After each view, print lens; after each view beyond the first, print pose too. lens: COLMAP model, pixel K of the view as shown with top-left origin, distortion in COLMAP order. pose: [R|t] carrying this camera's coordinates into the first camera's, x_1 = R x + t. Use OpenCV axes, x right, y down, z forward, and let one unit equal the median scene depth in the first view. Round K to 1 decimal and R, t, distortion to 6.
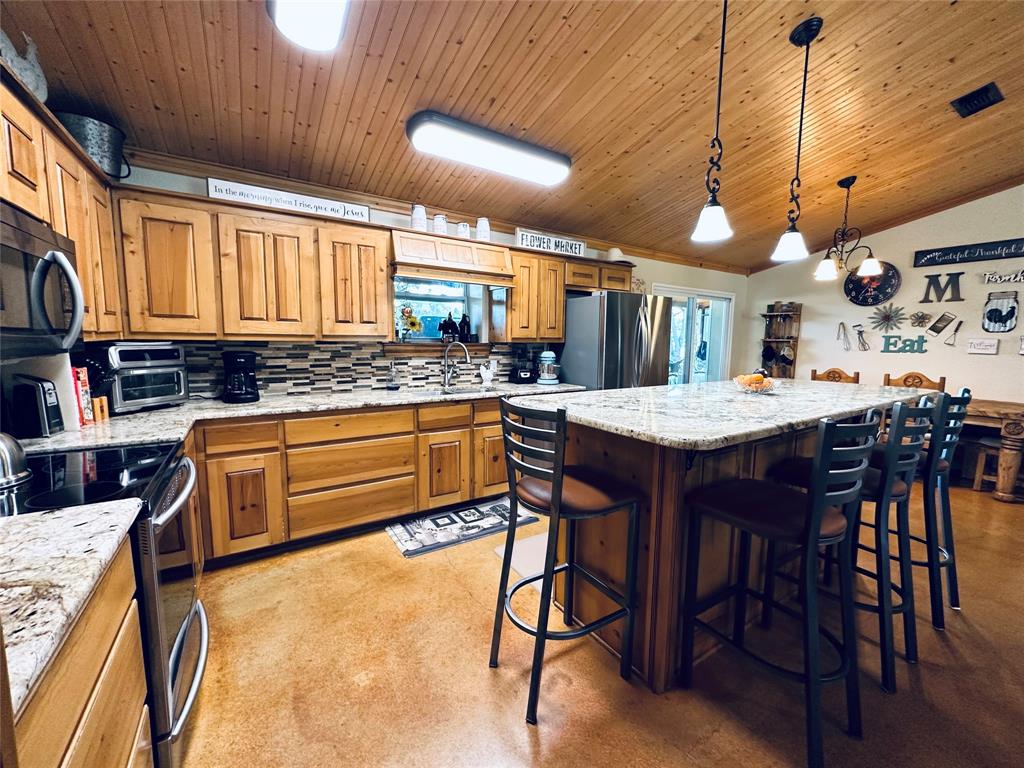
lens RADIAL K [[408.8, 0, 512.7], [0, 408.8, 385.6], [0, 0, 1]] dist [-0.002599, 0.000155]
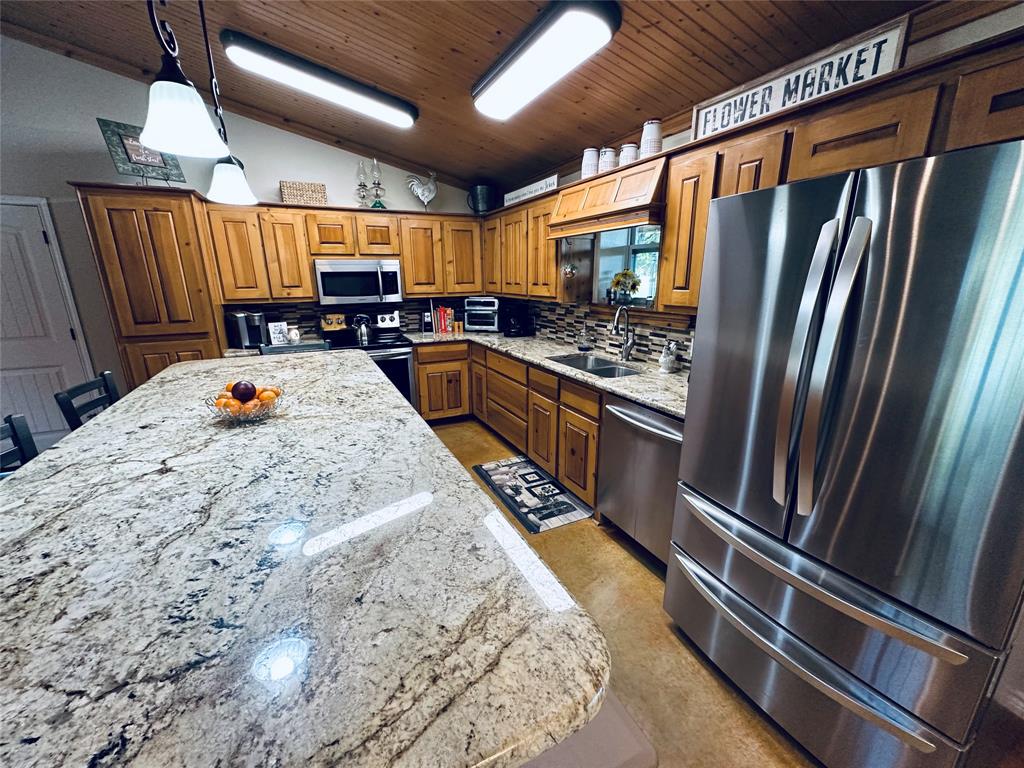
lens RADIAL K [[408.8, 0, 512.7], [0, 408.8, 385.6], [0, 0, 1]] dist [-0.002599, 0.000155]
pose [[-0.111093, 0.245617, -0.962980, 0.951980], [-0.107669, 0.960300, 0.257354, -0.193869], [0.987960, 0.132273, -0.080237, 1.204633]]
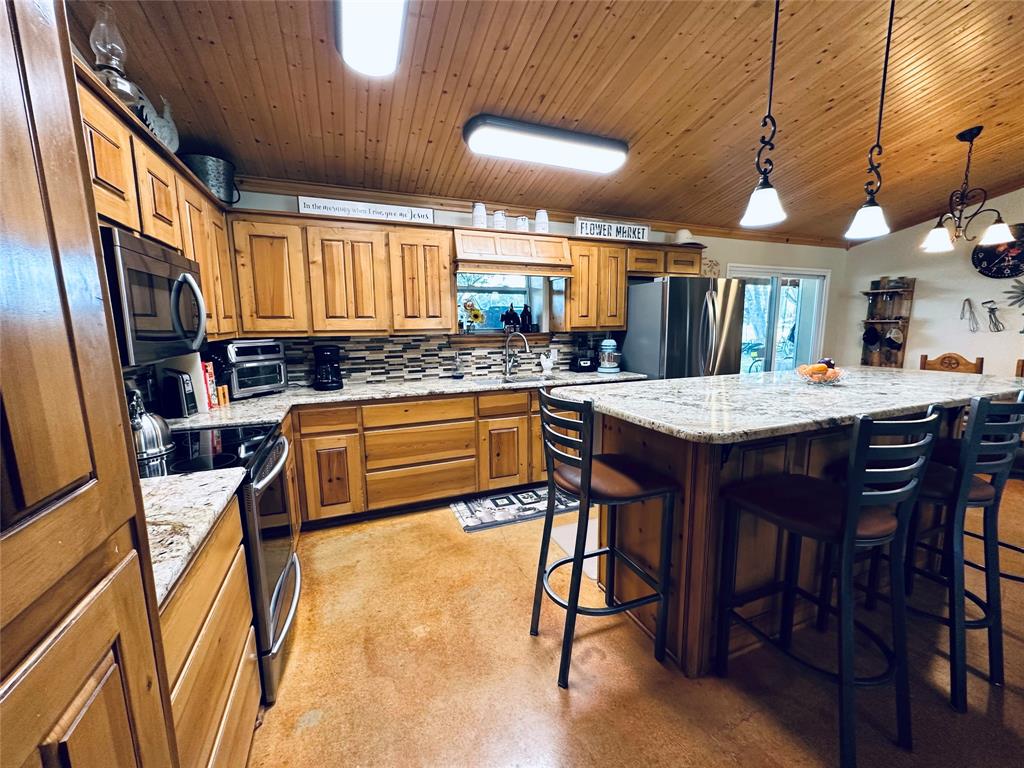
lens RADIAL K [[408.8, 0, 512.7], [0, 408.8, 385.6], [0, 0, 1]] dist [-0.002599, 0.000155]
pose [[0.982609, 0.004413, -0.185636, 0.064627], [0.002046, 0.999399, 0.034591, -0.010252], [0.185677, -0.034369, 0.982010, -0.040609]]
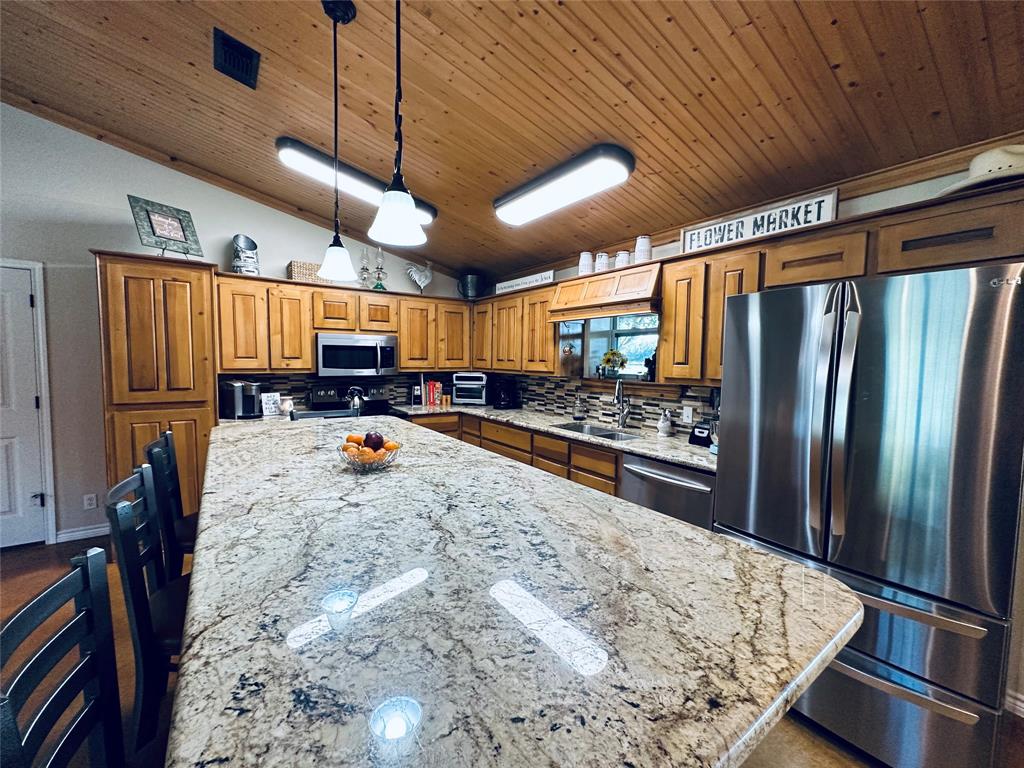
lens RADIAL K [[408.8, 0, 512.7], [0, 408.8, 385.6], [0, 0, 1]] dist [-0.002599, 0.000155]
pose [[0.046403, 0.052395, -0.997548, 1.057027], [-0.128731, 0.990610, 0.046042, -0.145164], [0.990593, 0.126279, 0.052712, 0.987028]]
